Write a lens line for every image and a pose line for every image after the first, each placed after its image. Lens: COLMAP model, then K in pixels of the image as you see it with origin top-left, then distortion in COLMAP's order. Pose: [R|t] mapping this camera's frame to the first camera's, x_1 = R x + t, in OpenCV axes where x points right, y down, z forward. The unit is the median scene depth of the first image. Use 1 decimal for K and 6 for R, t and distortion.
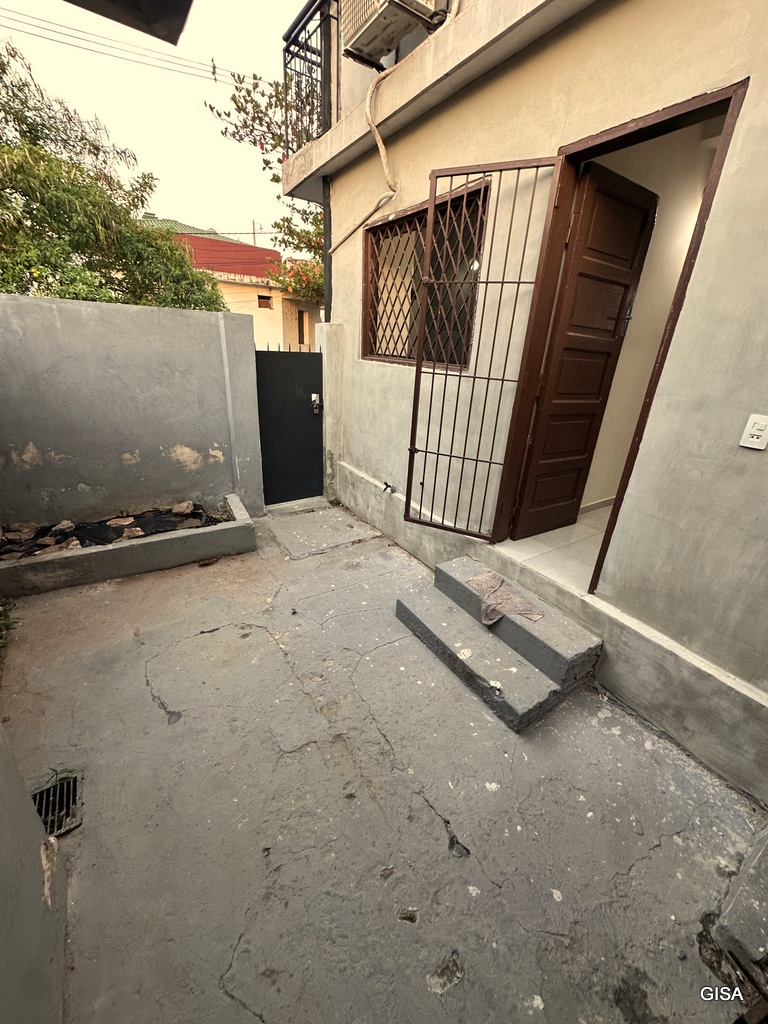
lens RADIAL K [[407.4, 0, 384.0], [0, 407.4, 512.0], [0, 0, 1]] dist [-0.006194, 0.002536]
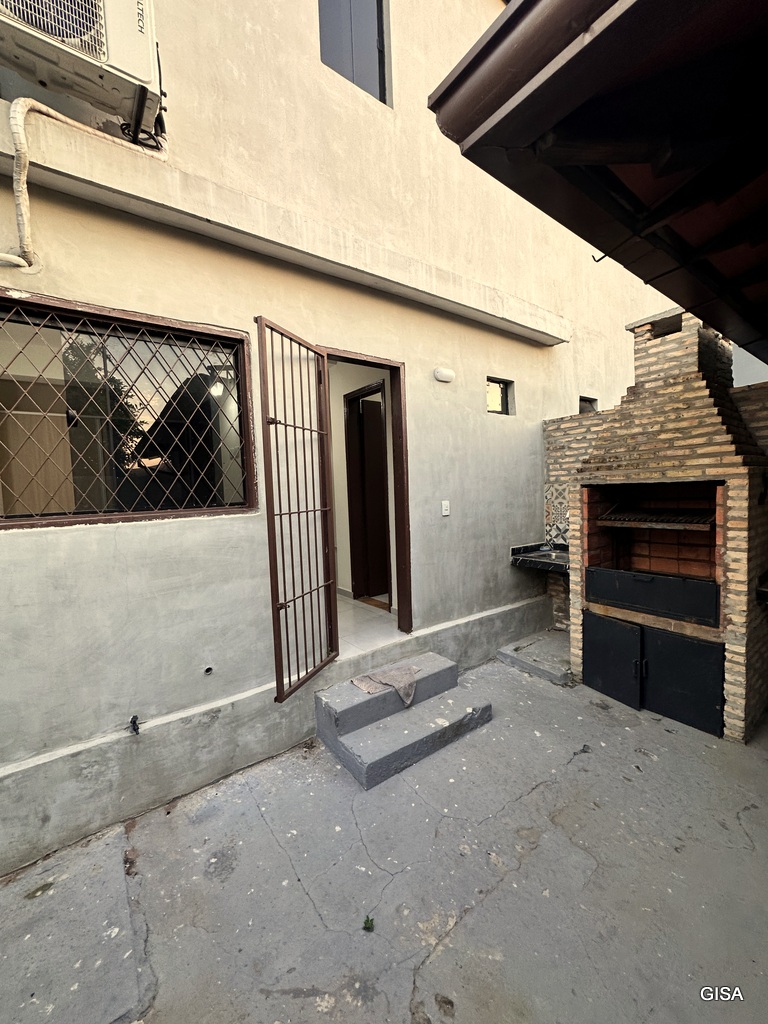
lens RADIAL K [[407.4, 0, 384.0], [0, 407.4, 512.0], [0, 0, 1]] dist [-0.006194, 0.002536]
pose [[-0.063804, -0.118970, 0.990846, -0.861630], [0.412733, 0.900831, 0.134739, -0.415297], [-0.908614, 0.417552, -0.008373, 0.892373]]
